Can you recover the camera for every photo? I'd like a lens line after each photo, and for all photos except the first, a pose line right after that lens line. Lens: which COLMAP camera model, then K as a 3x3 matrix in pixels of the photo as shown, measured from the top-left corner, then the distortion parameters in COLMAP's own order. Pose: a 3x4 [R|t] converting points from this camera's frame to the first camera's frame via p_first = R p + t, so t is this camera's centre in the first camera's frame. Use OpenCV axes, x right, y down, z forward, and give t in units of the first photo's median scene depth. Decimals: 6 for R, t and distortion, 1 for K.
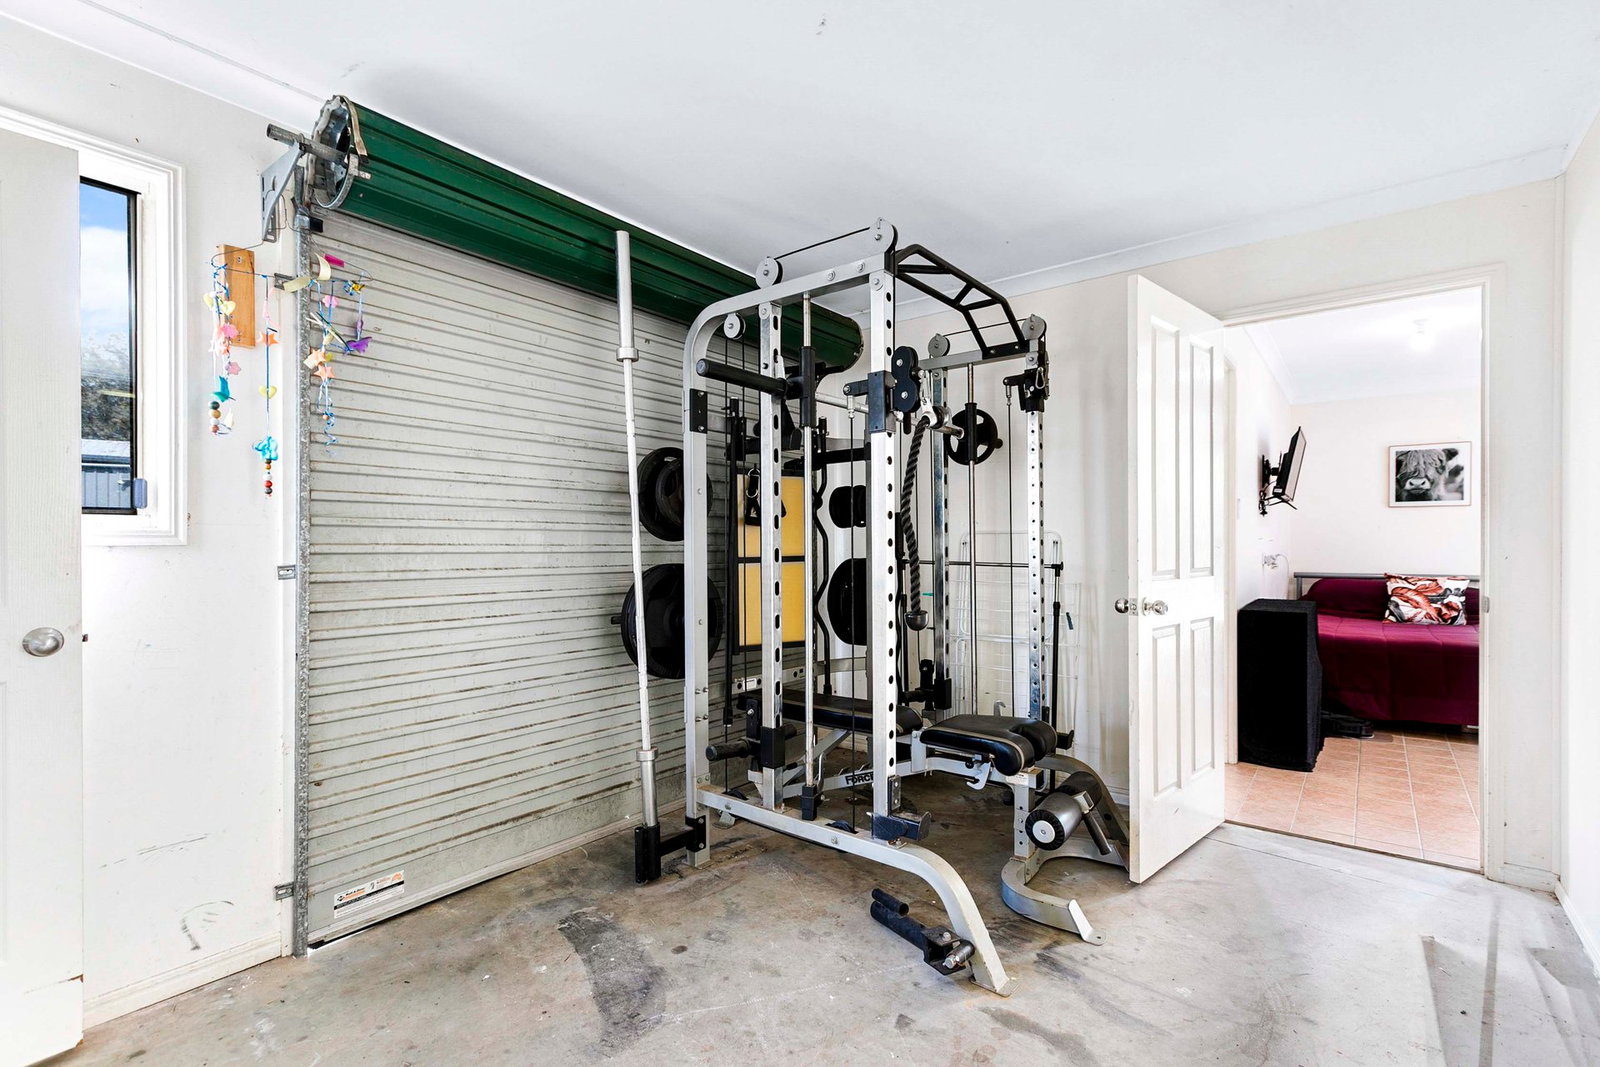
lens RADIAL K [[733.5, 0, 792.1], [0, 733.5, 536.5], [0, 0, 1]] dist [0.001197, -0.000406]
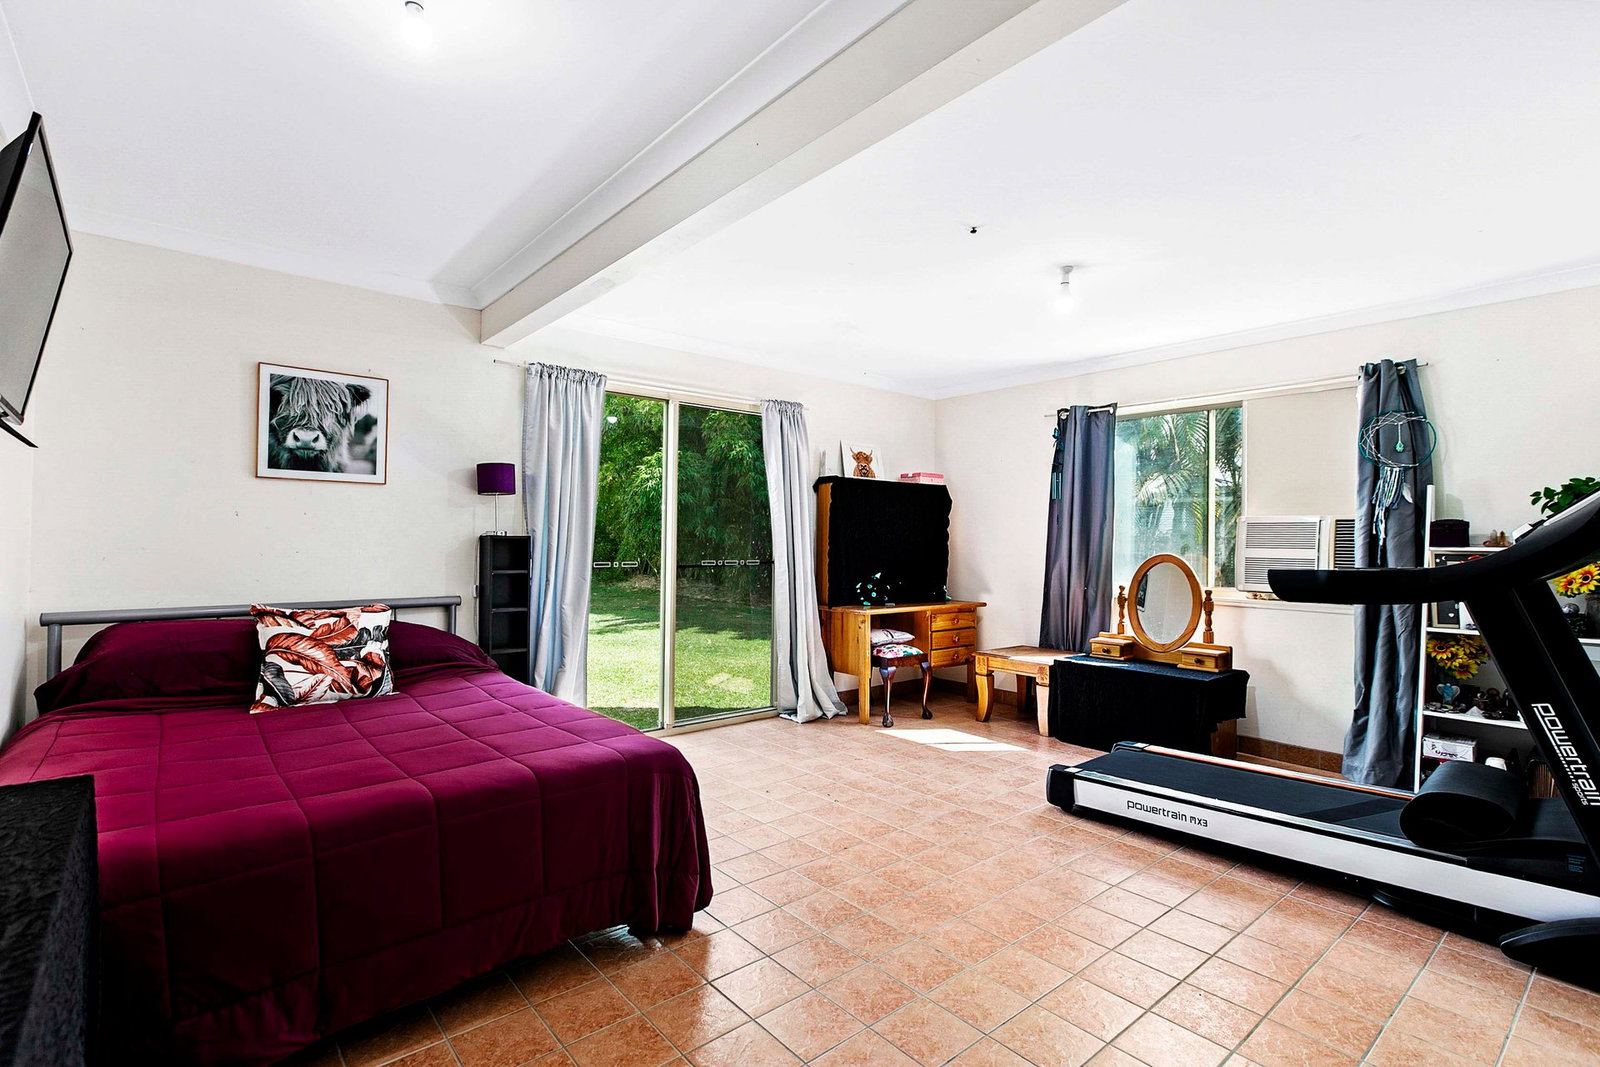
lens RADIAL K [[733.5, 0, 790.9], [0, 733.5, 536.7], [0, 0, 1]] dist [0.001197, -0.000406]
pose [[0.196456, 0.012445, 0.980434, 0.392055], [-0.015143, 0.999839, -0.009657, 0.001993], [-0.980396, -0.012950, 0.196613, 0.546584]]
